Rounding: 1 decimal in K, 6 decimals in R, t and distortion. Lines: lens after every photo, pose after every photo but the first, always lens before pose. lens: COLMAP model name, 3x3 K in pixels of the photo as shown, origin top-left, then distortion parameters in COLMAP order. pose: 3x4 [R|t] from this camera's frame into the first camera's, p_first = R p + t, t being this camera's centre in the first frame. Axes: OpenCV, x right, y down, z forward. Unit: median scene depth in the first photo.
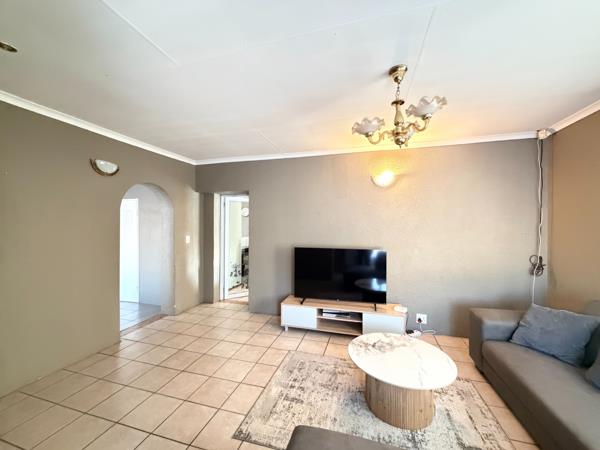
lens RADIAL K [[236.3, 0, 299.7], [0, 236.3, 225.5], [0, 0, 1]] dist [0.001438, -0.000616]
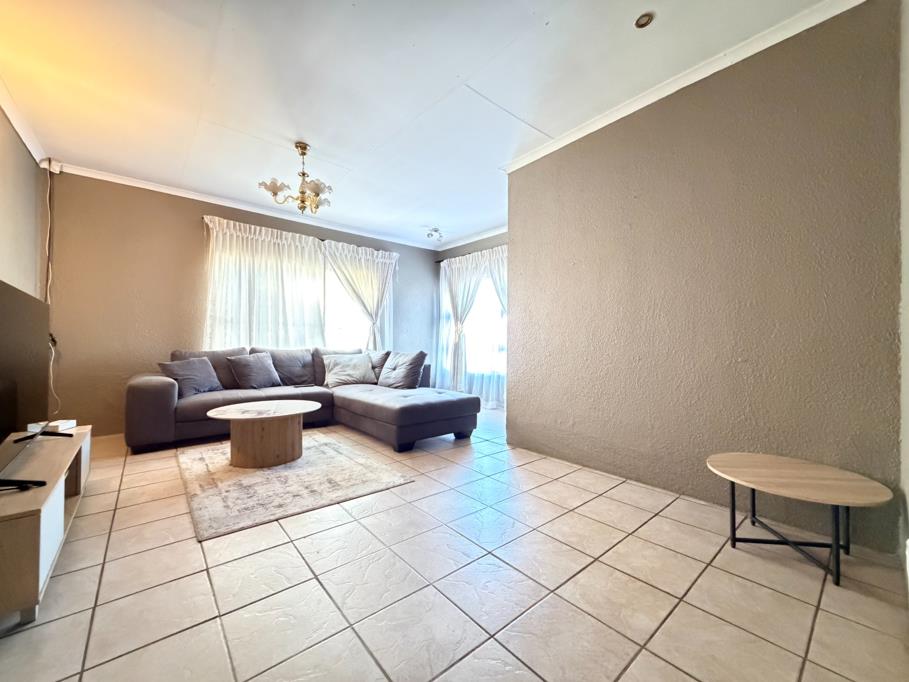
lens RADIAL K [[357.9, 0, 452.0], [0, 357.9, 344.0], [0, 0, 1]] dist [0.001438, -0.000616]
pose [[-0.838696, -0.003374, 0.544590, -0.873029], [-0.006822, 0.999967, -0.004311, 0.240521], [-0.544558, -0.007331, -0.838691, 1.546586]]
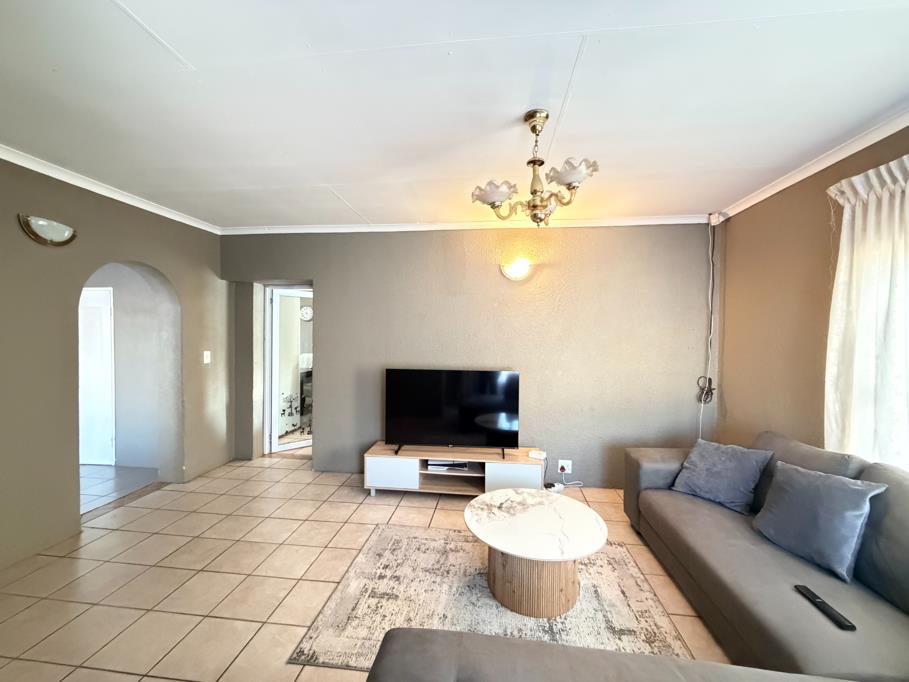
lens RADIAL K [[357.9, 0, 452.9], [0, 357.9, 343.1], [0, 0, 1]] dist [0.001438, -0.000616]
pose [[0.986473, 0.003711, 0.163884, -0.001366], [-0.006898, 0.999798, 0.018886, 0.001262], [-0.163781, -0.019761, 0.986299, -0.016287]]
